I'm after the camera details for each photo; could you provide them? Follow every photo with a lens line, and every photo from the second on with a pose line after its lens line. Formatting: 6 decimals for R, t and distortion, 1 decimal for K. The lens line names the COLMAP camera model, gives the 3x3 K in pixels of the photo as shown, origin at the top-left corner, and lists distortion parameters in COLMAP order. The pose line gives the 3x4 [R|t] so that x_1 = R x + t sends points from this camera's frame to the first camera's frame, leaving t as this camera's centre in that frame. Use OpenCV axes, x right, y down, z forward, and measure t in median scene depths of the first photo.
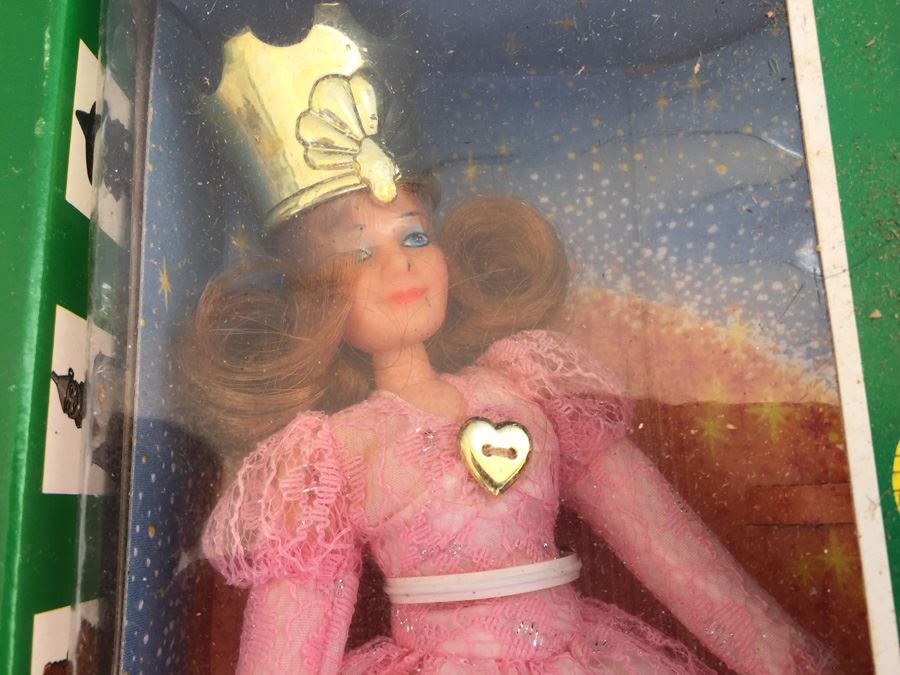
lens RADIAL K [[753.4, 0, 454.7], [0, 753.4, 336.1], [0, 0, 1]] dist [0.051297, -0.096146]
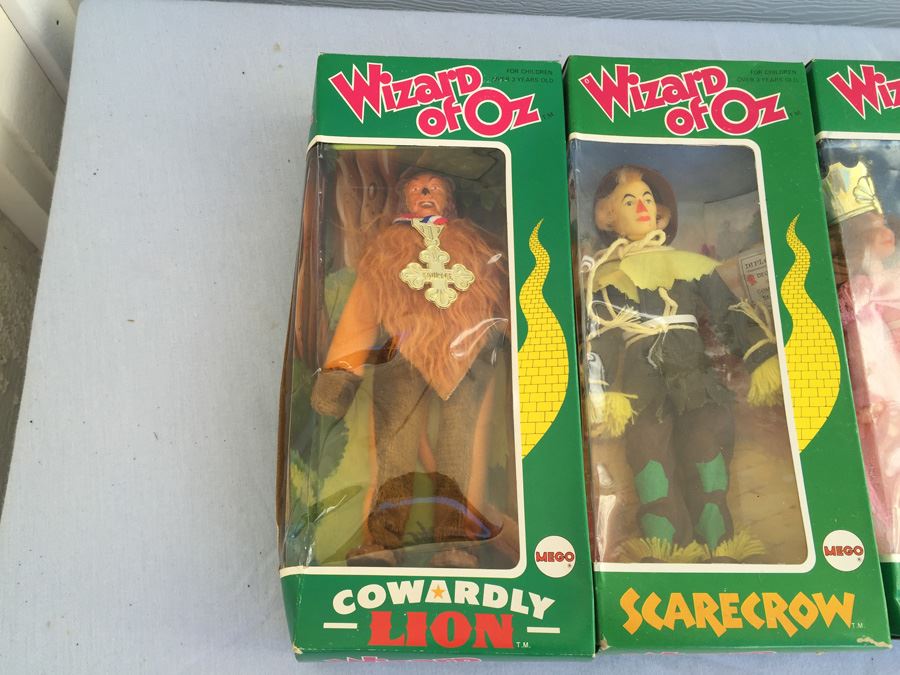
lens RADIAL K [[753.4, 0, 430.2], [0, 753.4, 345.2], [0, 0, 1]] dist [0.051297, -0.096146]
pose [[0.999454, 0.032971, 0.002109, -2.026394], [-0.032756, 0.997230, -0.066784, 0.674527], [-0.004305, 0.066679, 0.997765, -2.240456]]
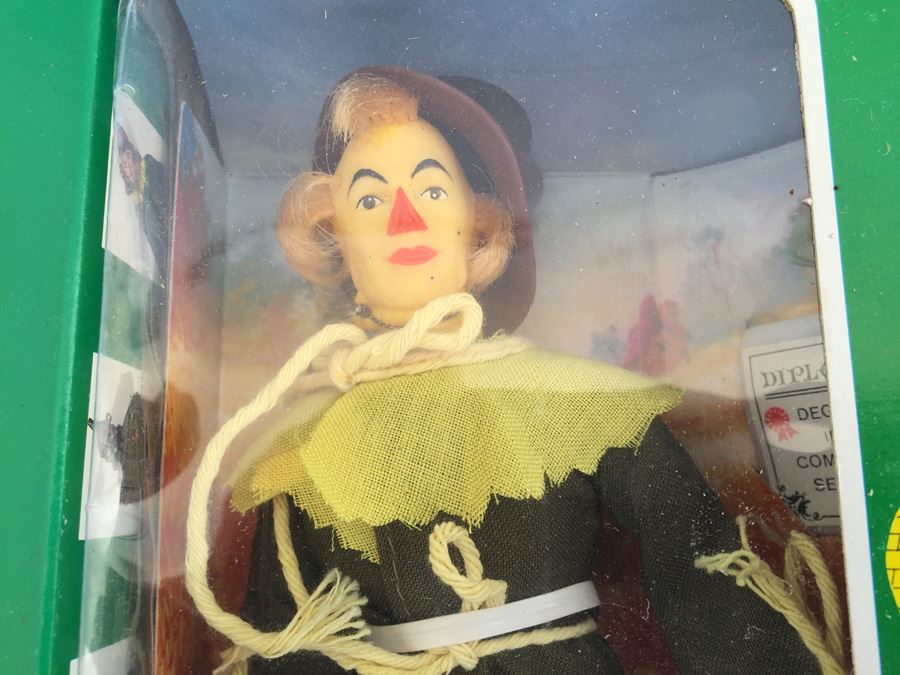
lens RADIAL K [[753.4, 0, 449.2], [0, 753.4, 341.1], [0, 0, 1]] dist [0.051297, -0.096146]
pose [[0.999644, 0.012349, -0.023657, -1.062362], [-0.011642, 0.999488, 0.029819, -0.025562], [0.024013, -0.029533, 0.999275, -0.024889]]
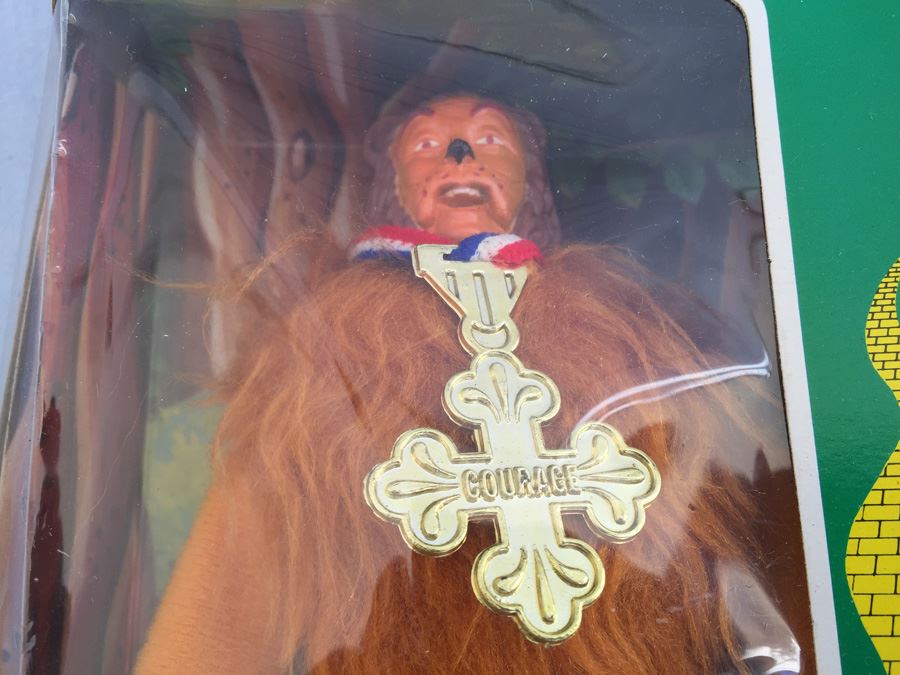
lens RADIAL K [[753.4, 0, 432.3], [0, 753.4, 344.8], [0, 0, 1]] dist [0.051297, -0.096146]
pose [[0.999659, 0.026056, -0.001912, -2.087824], [-0.026117, 0.998528, -0.047542, 0.097506], [0.000670, 0.047576, 0.998867, -0.009205]]
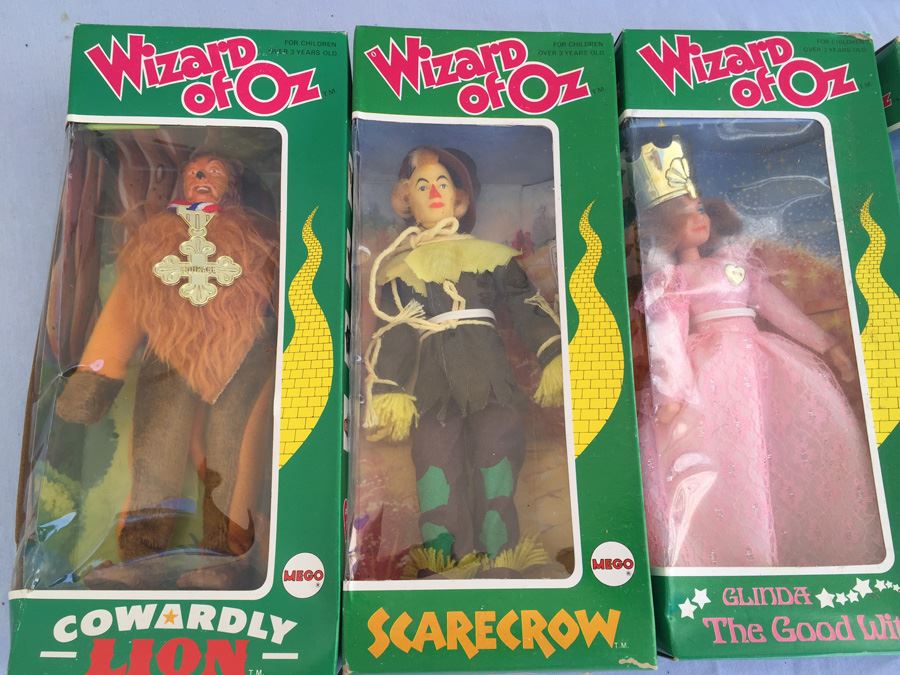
lens RADIAL K [[753.4, 0, 452.5], [0, 753.4, 343.3], [0, 0, 1]] dist [0.051297, -0.096146]
pose [[0.999352, 0.024555, 0.026329, -1.134921], [-0.023859, 0.999366, -0.026429, 0.516401], [-0.026961, 0.025783, 0.999304, -2.038745]]
